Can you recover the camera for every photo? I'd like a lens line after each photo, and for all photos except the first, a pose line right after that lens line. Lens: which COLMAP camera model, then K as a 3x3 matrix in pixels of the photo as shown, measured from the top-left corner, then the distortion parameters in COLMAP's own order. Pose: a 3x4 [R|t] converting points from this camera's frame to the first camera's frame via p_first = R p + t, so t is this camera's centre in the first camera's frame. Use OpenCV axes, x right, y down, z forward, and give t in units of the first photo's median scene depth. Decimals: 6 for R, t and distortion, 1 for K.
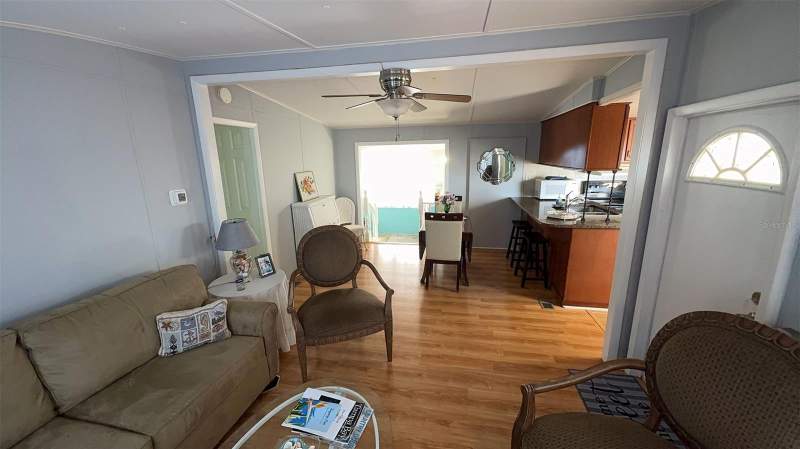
lens RADIAL K [[299.6, 0, 400.0], [0, 299.6, 224.5], [0, 0, 1]] dist [-0.000197, 0.000174]
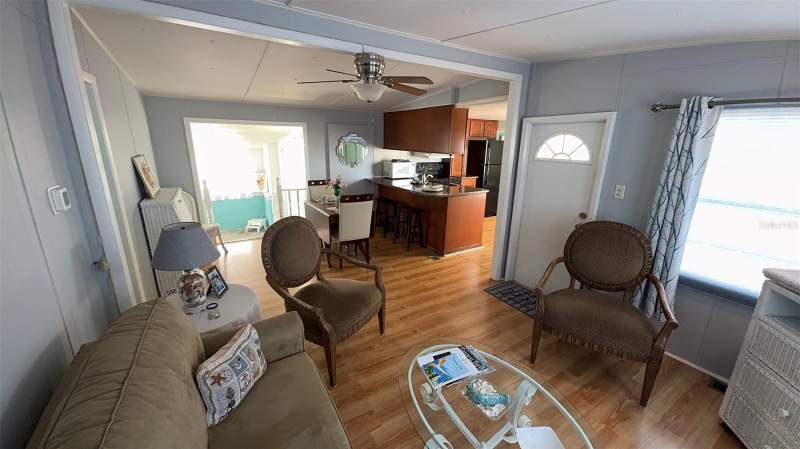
lens RADIAL K [[299.6, 0, 400.0], [0, 299.6, 224.5], [0, 0, 1]] dist [-0.000197, 0.000174]
pose [[0.744499, -0.149217, 0.650734, -0.507941], [0.117828, 0.988770, 0.091924, -0.016498], [-0.657143, 0.008238, 0.753721, 0.118694]]
